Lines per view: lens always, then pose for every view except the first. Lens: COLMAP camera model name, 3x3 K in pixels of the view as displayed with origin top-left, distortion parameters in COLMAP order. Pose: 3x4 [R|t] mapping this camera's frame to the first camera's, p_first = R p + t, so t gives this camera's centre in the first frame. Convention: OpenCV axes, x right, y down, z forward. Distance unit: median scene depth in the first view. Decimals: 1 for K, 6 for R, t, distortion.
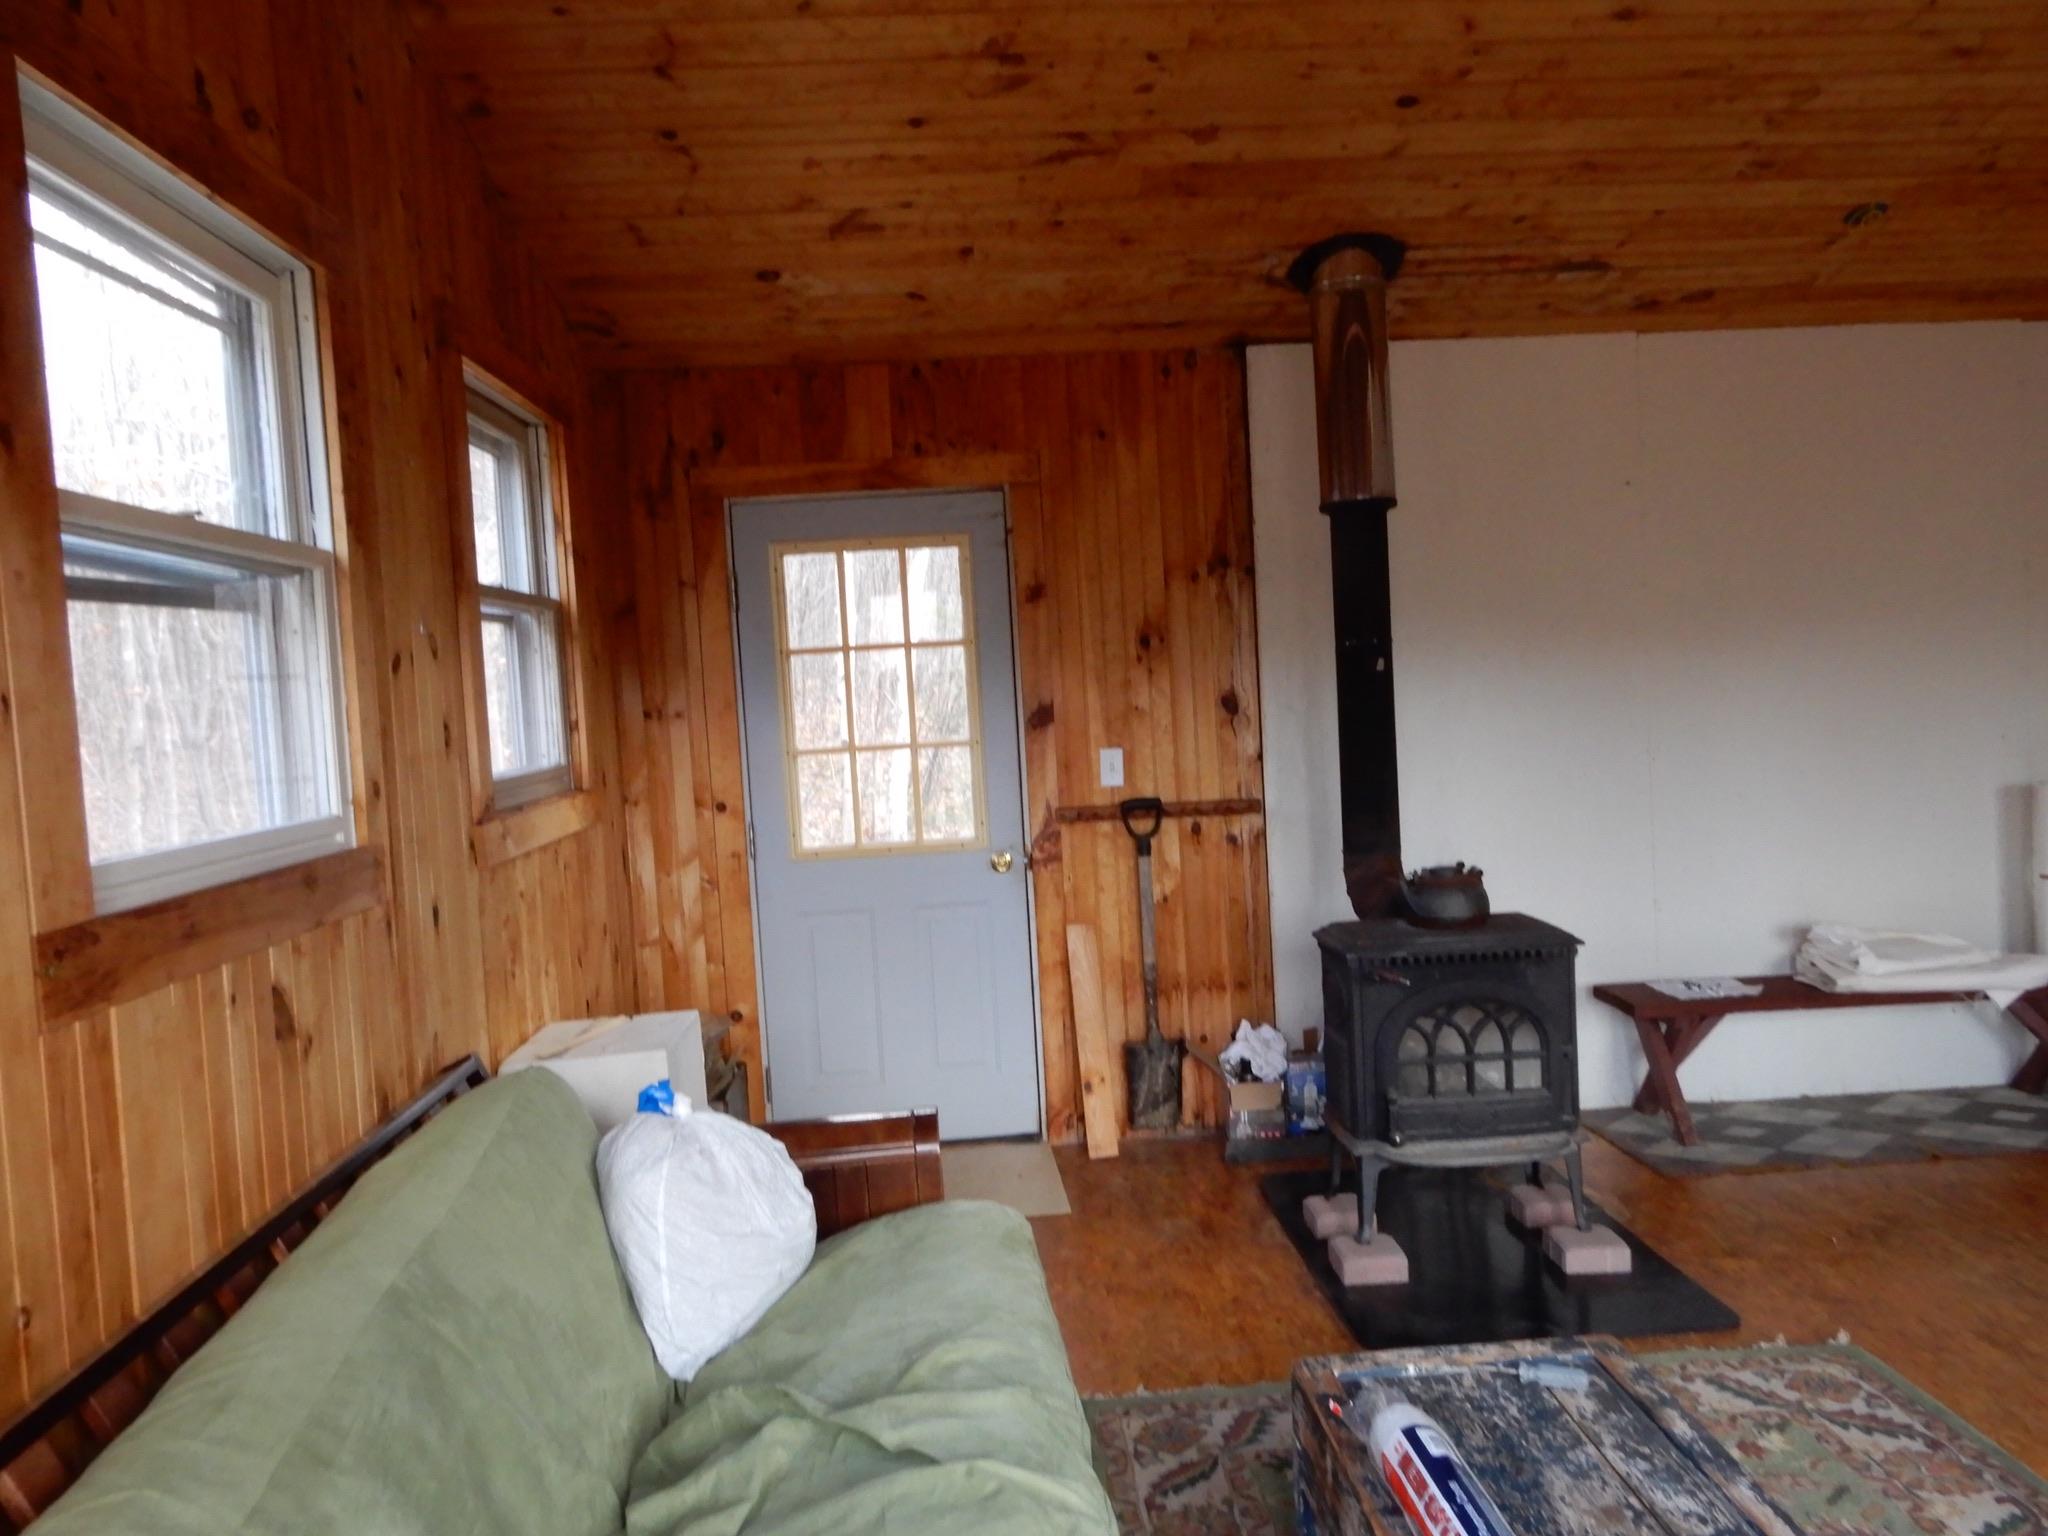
lens RADIAL K [[1460.1, 0, 1016.6], [0, 1460.1, 750.1], [0, 0, 1]] dist [0.003777, 0.001788]
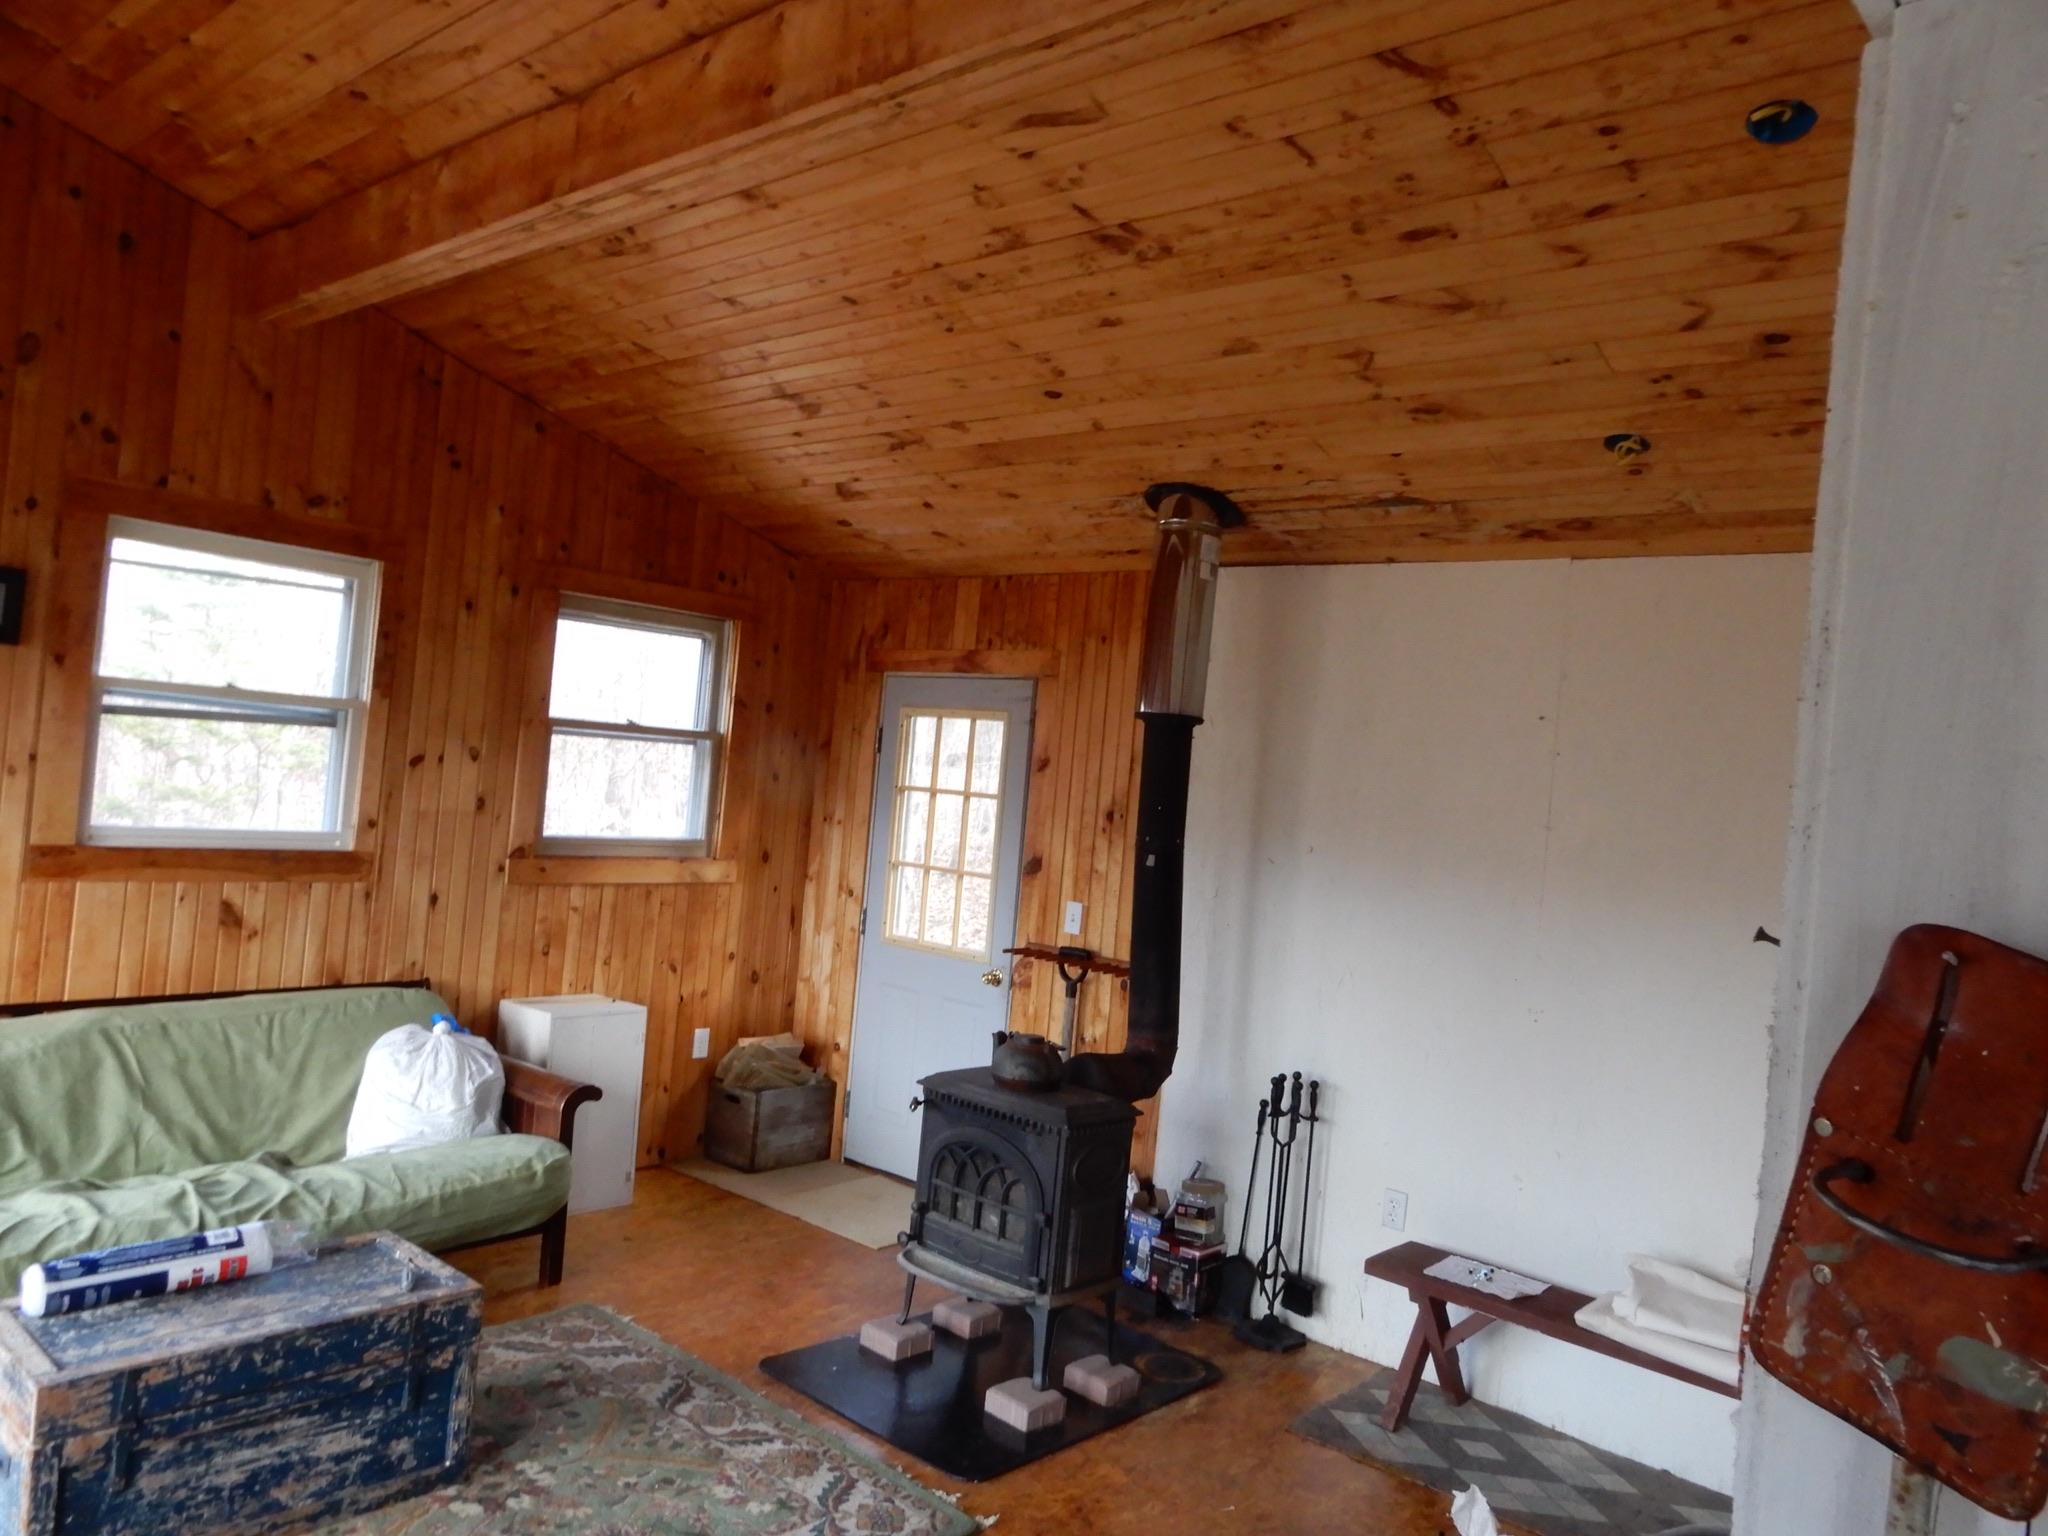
lens RADIAL K [[1460.1, 0, 1026.2], [0, 1460.1, 749.3], [0, 0, 1]] dist [0.003777, 0.001788]
pose [[0.705138, 0.103616, -0.701458, 0.861969], [-0.157324, 0.987471, -0.012285, -0.103466], [0.691397, 0.119018, 0.712605, 0.119307]]
